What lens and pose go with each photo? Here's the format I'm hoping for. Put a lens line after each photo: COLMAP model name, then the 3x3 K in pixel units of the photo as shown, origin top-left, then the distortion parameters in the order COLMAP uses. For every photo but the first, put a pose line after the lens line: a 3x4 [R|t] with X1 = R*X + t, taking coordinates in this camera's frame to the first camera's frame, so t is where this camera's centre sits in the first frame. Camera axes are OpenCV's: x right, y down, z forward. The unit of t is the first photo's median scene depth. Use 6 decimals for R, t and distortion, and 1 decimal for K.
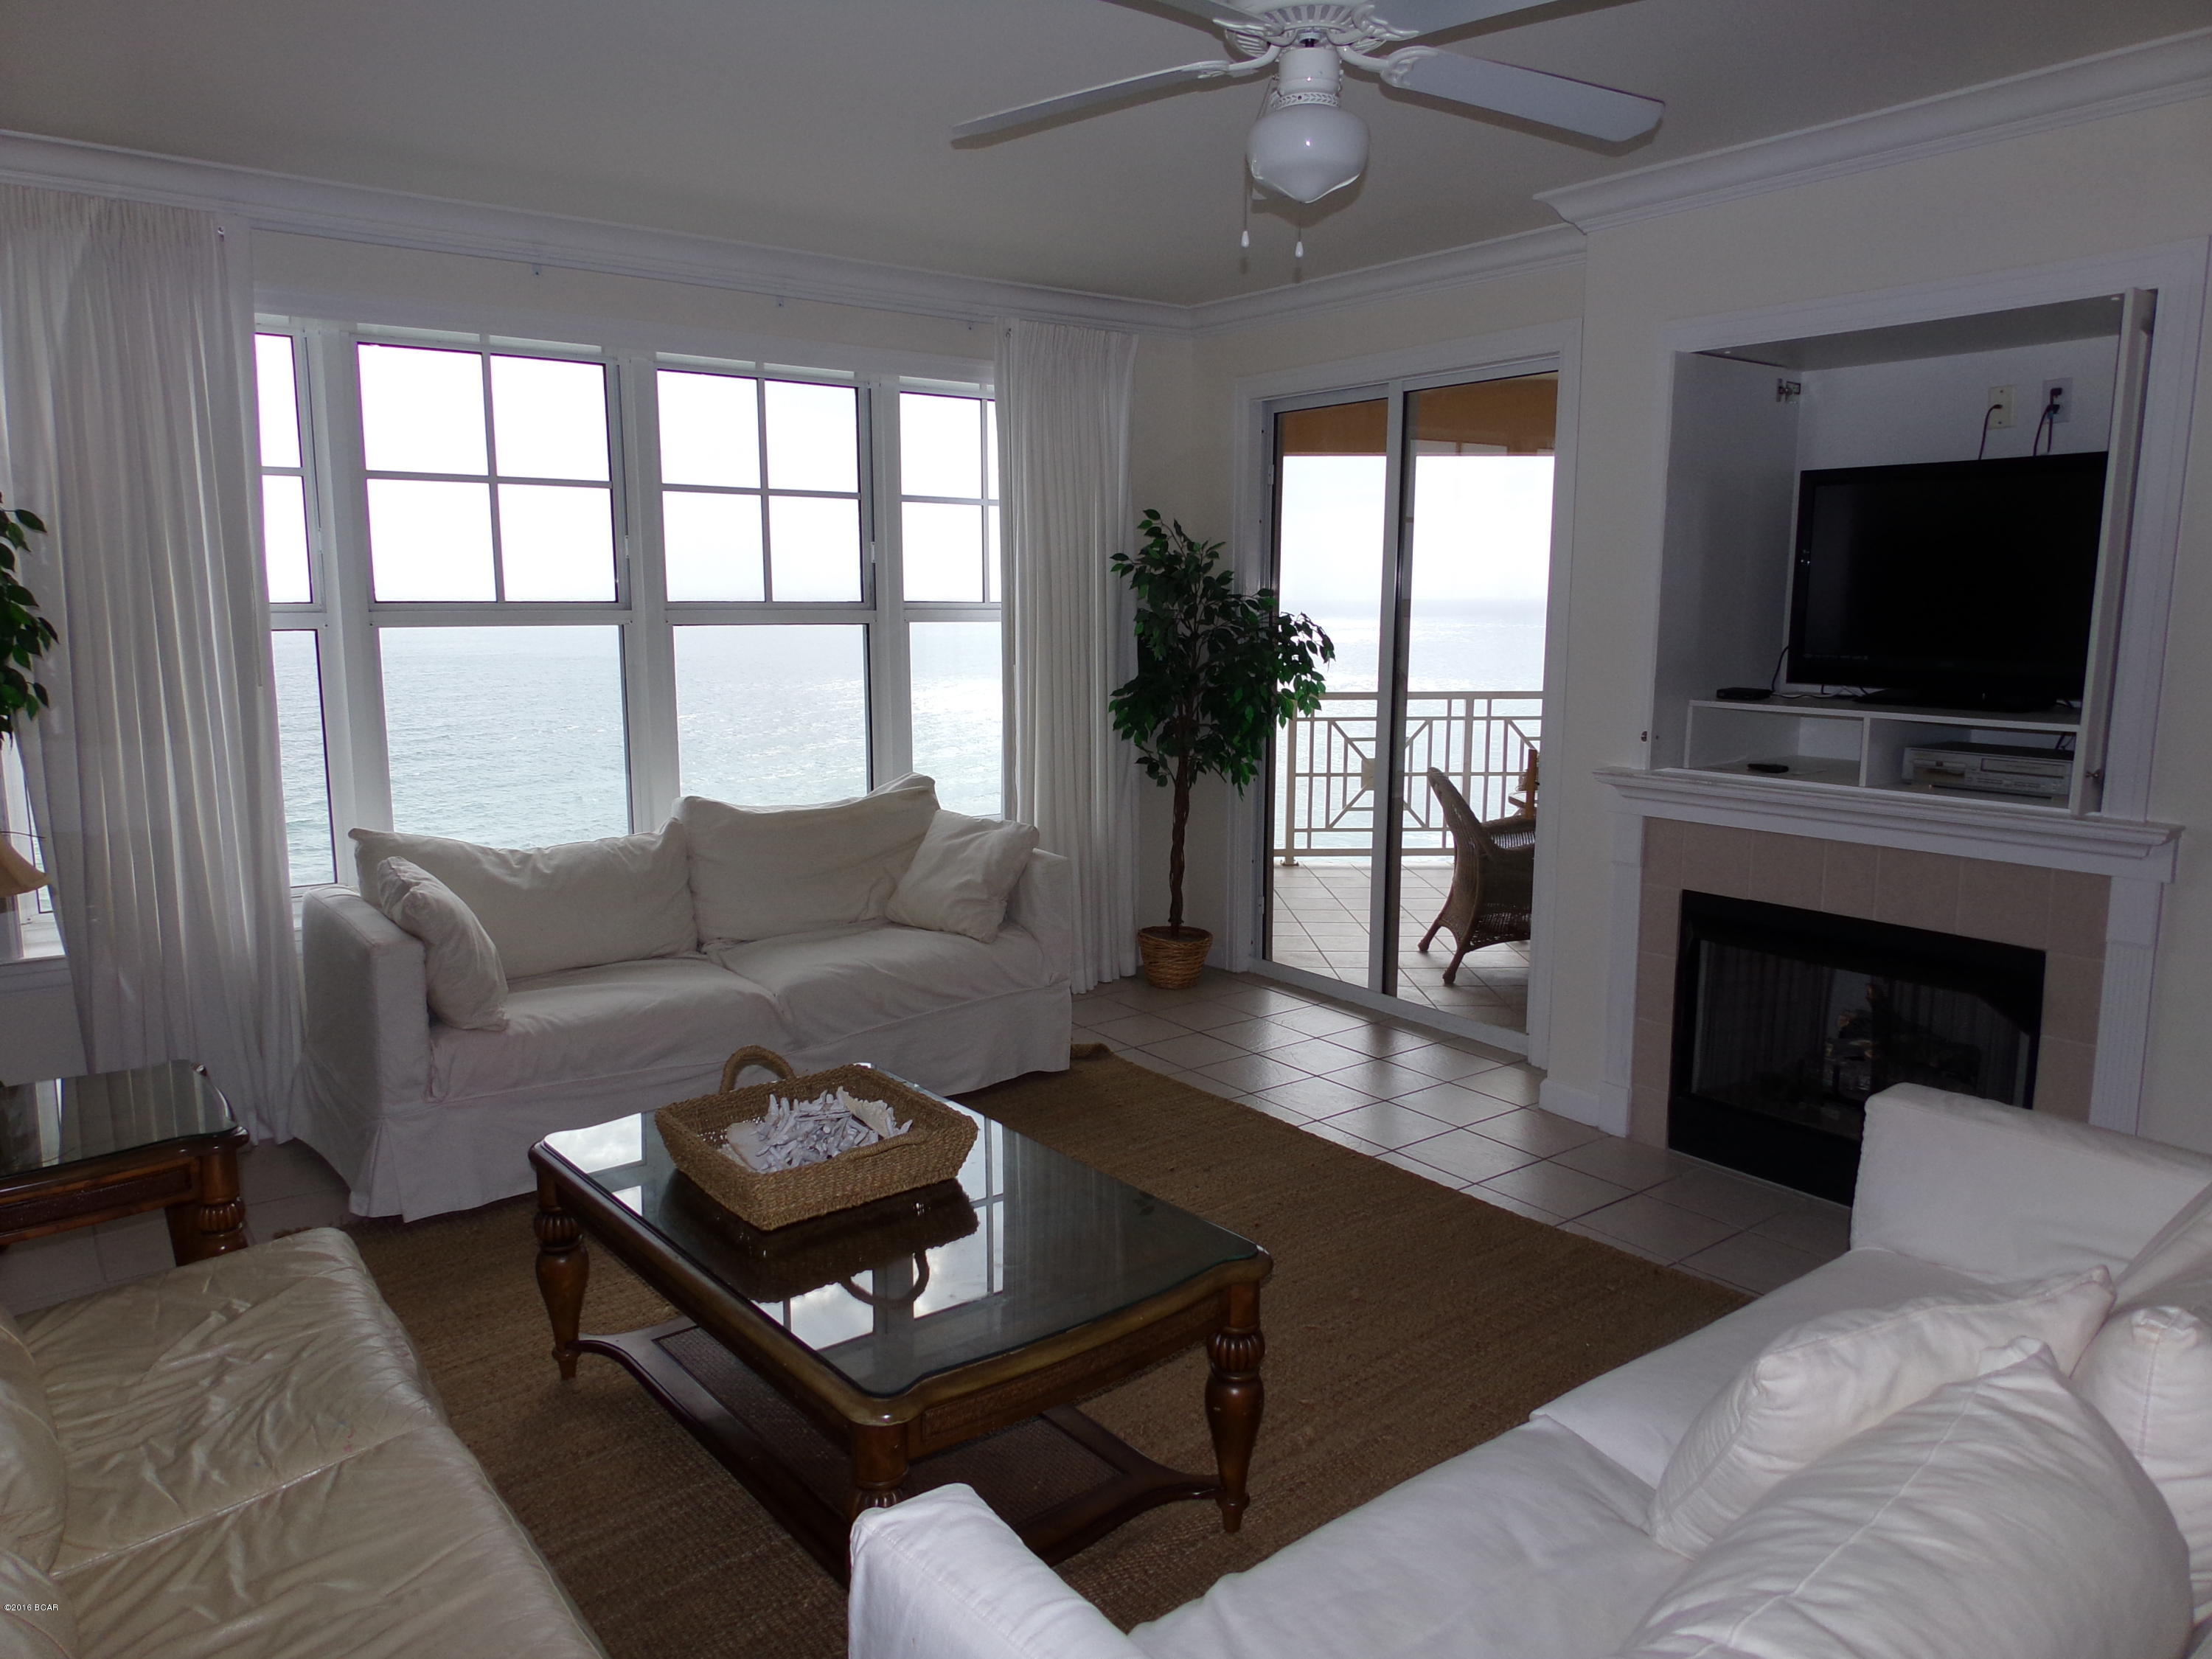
lens RADIAL K [[1489.4, 0, 1088.4], [0, 1489.4, 827.2], [0, 0, 1]] dist [0.033270, -0.051836]
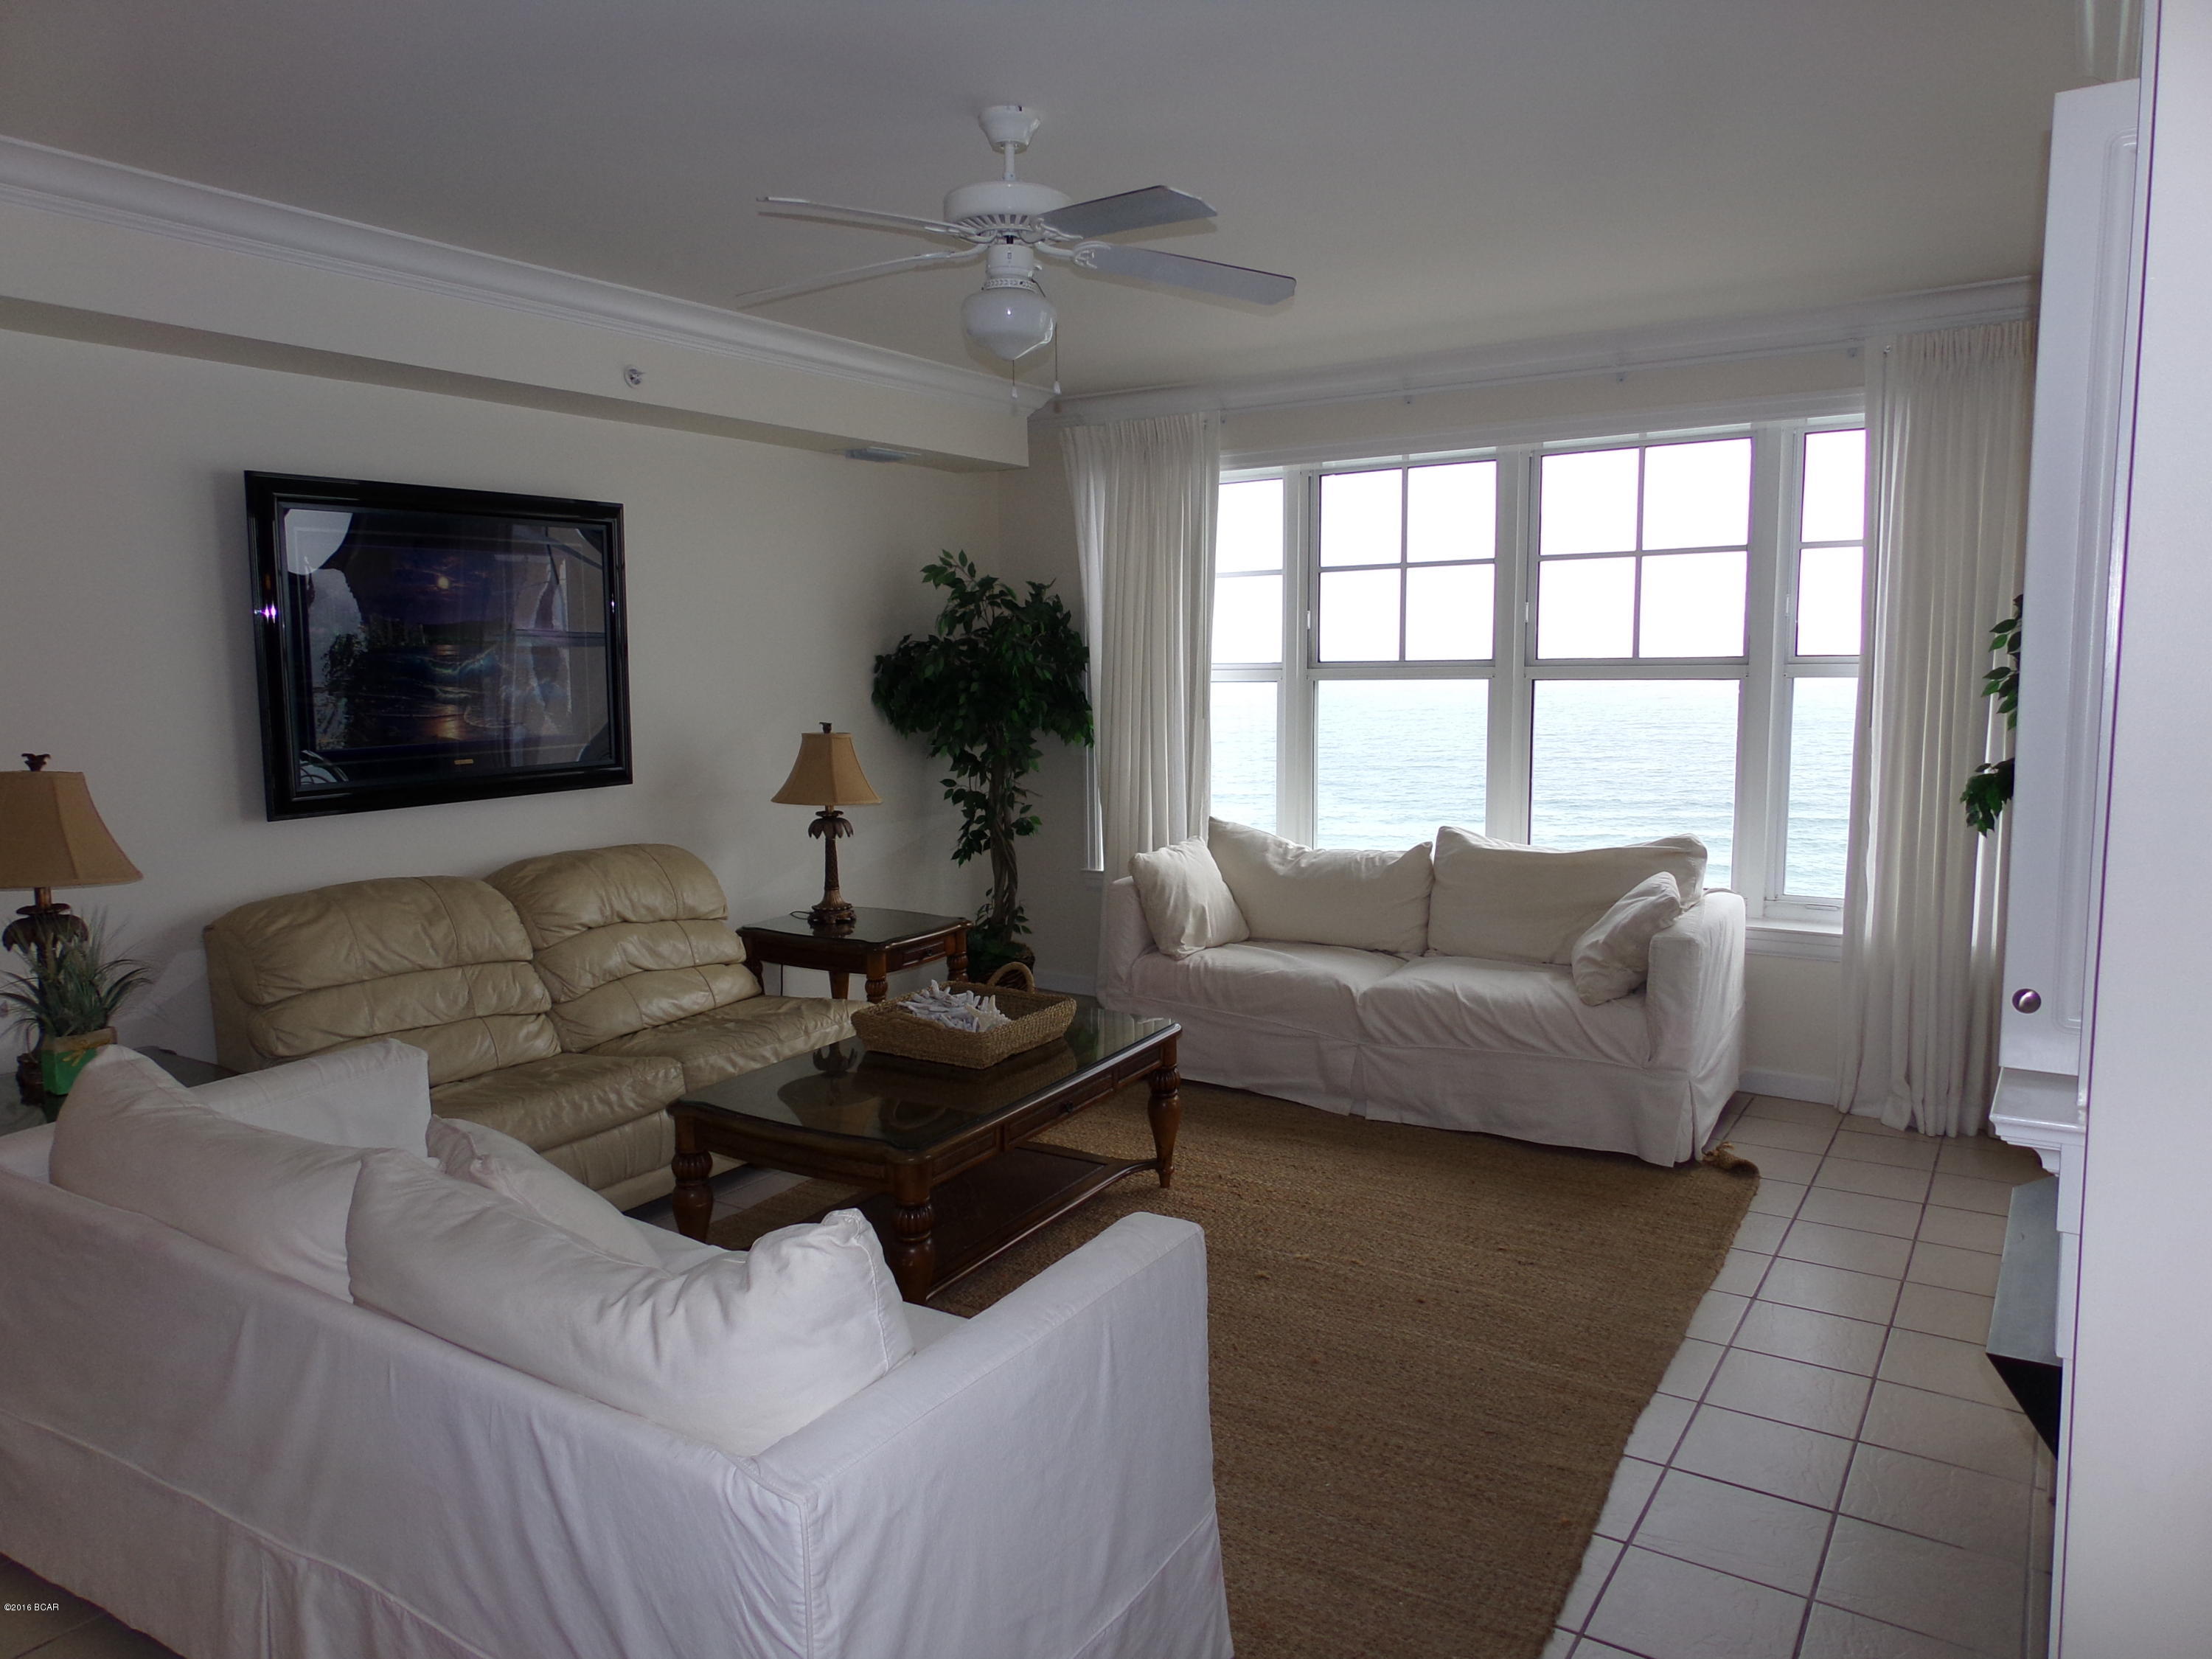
lens RADIAL K [[1489.4, 0, 1088.4], [0, 1489.4, 827.2], [0, 0, 1]] dist [0.033270, -0.051836]
pose [[0.337137, 0.095893, -0.936559, 0.682096], [-0.135640, 0.989368, 0.052473, -0.041274], [0.931633, 0.109345, 0.346559, 0.322424]]
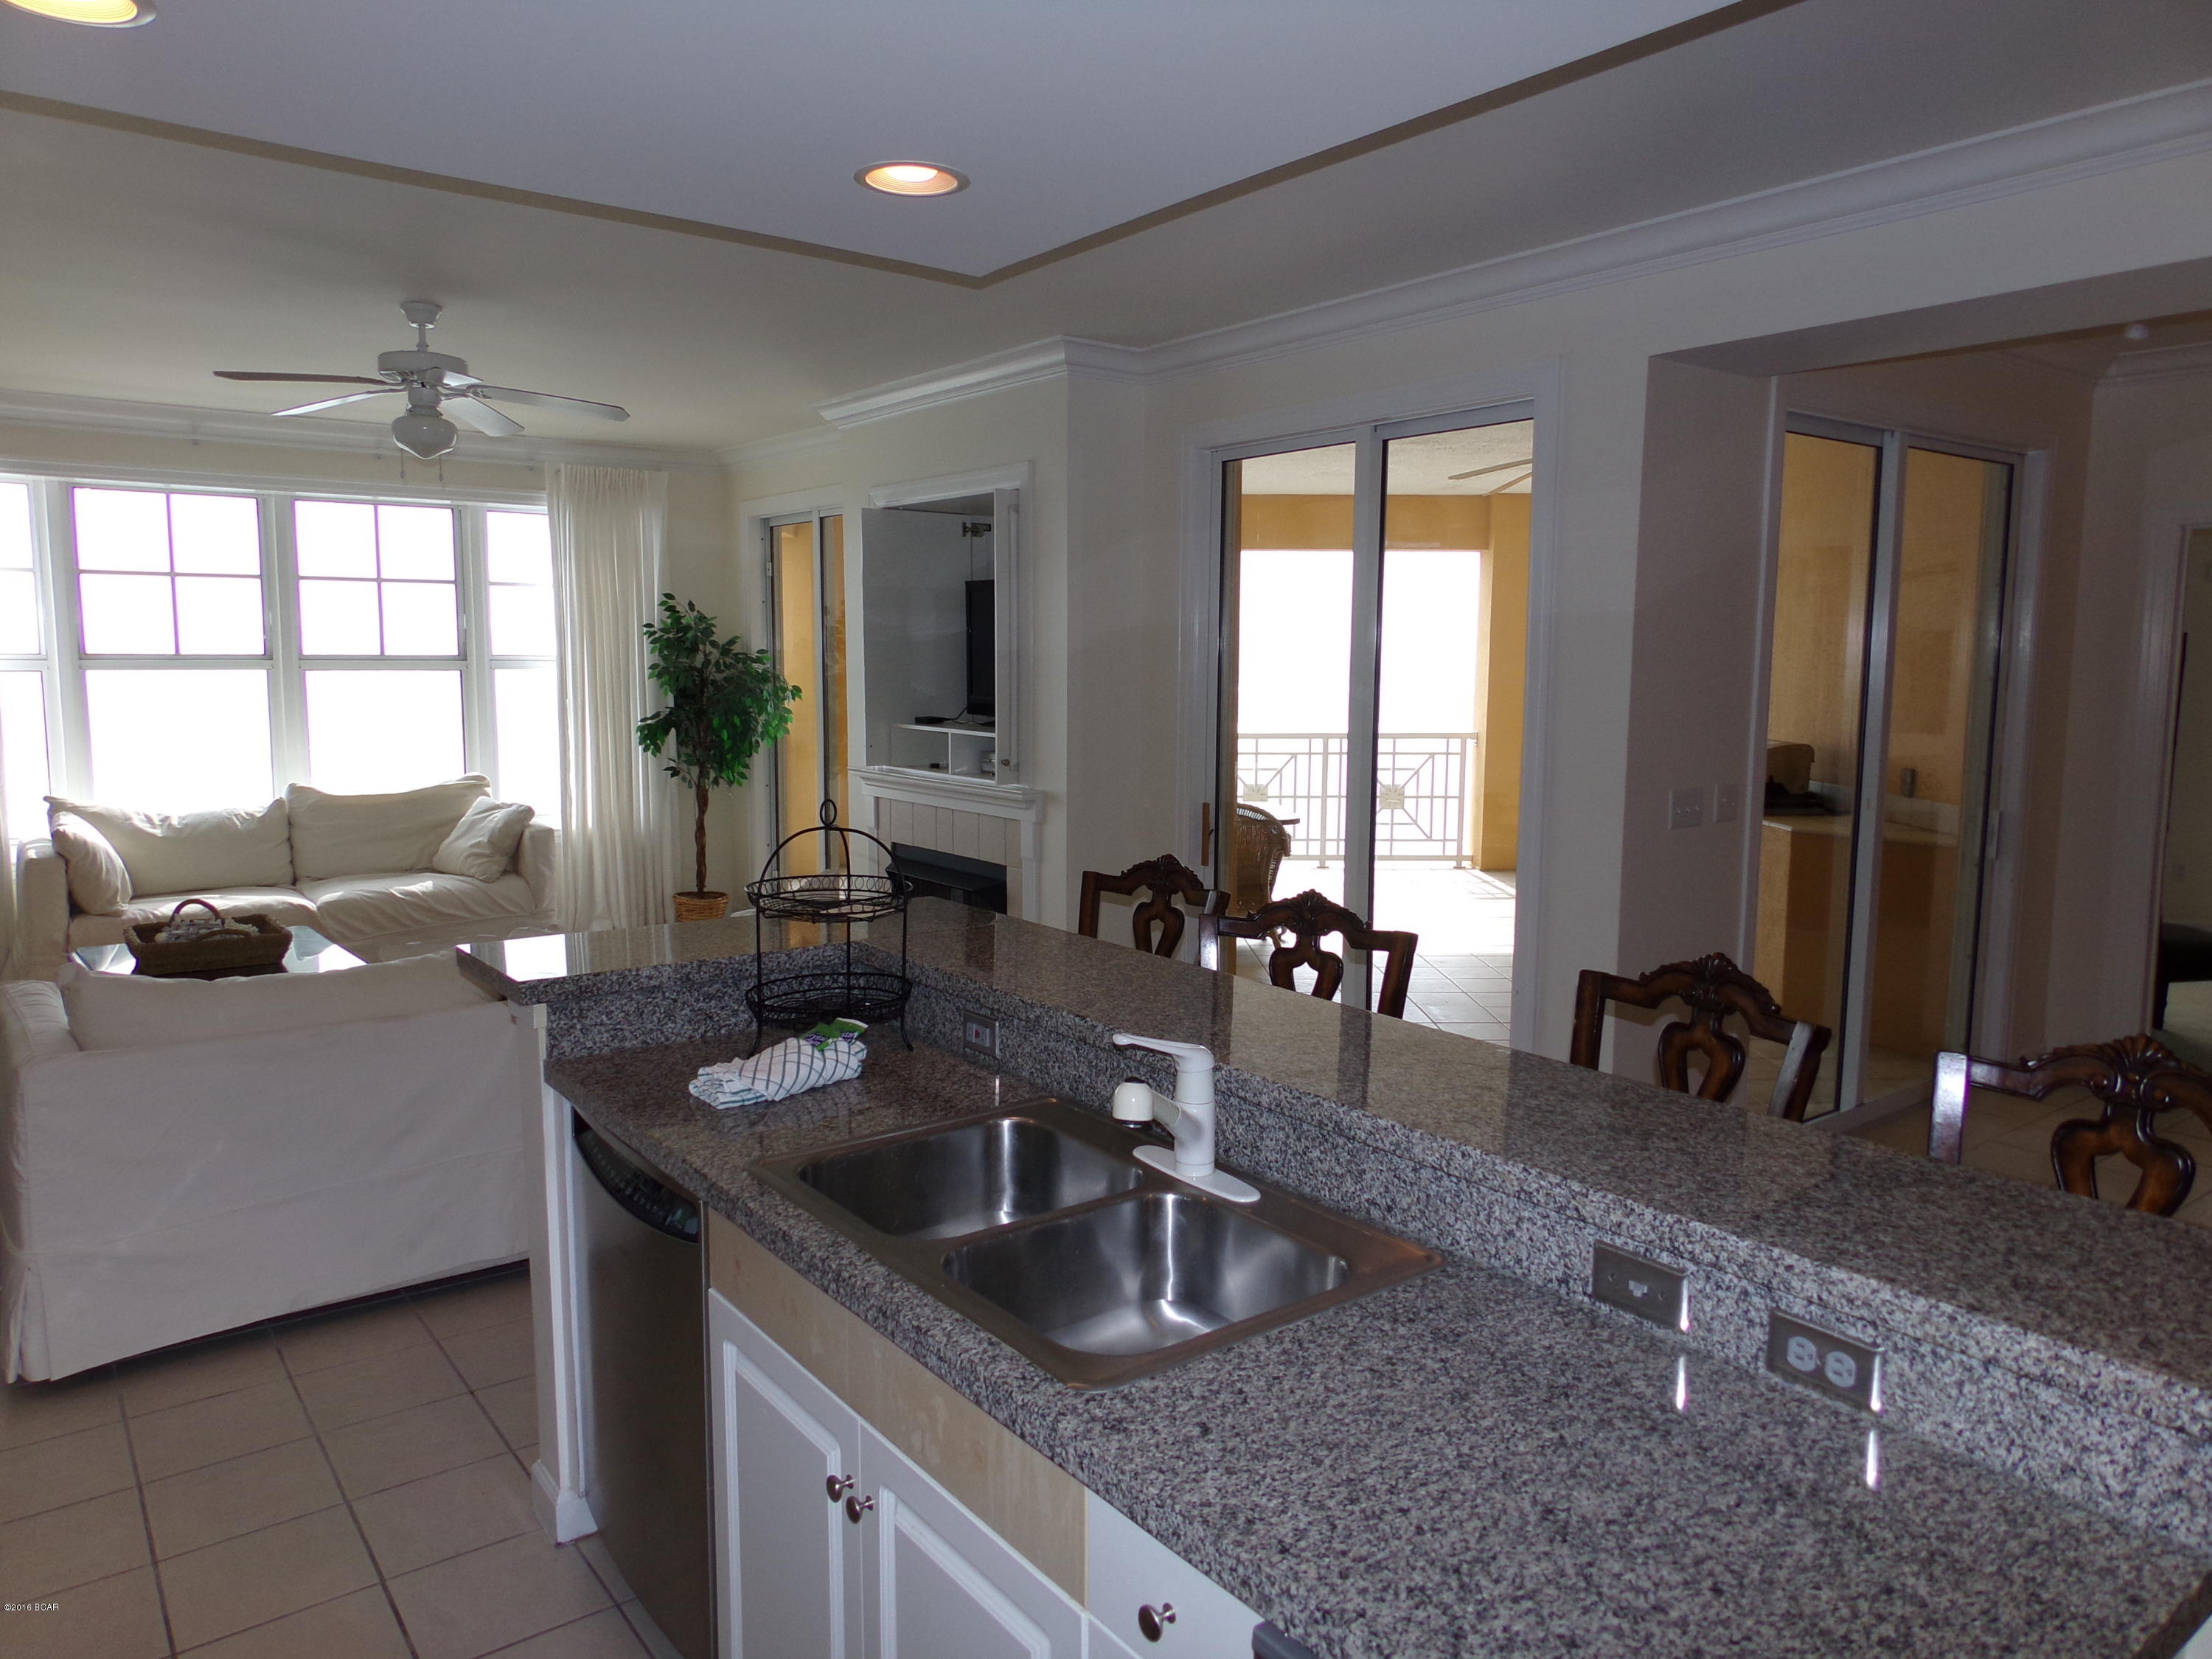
lens RADIAL K [[1489.4, 0, 1088.4], [0, 1489.4, 827.2], [0, 0, 1]] dist [0.033270, -0.051836]
pose [[0.999969, 0.006583, 0.004352, 0.497858], [-0.006432, 0.999412, -0.033674, 0.064859], [-0.004571, 0.033645, 0.999423, -0.483025]]
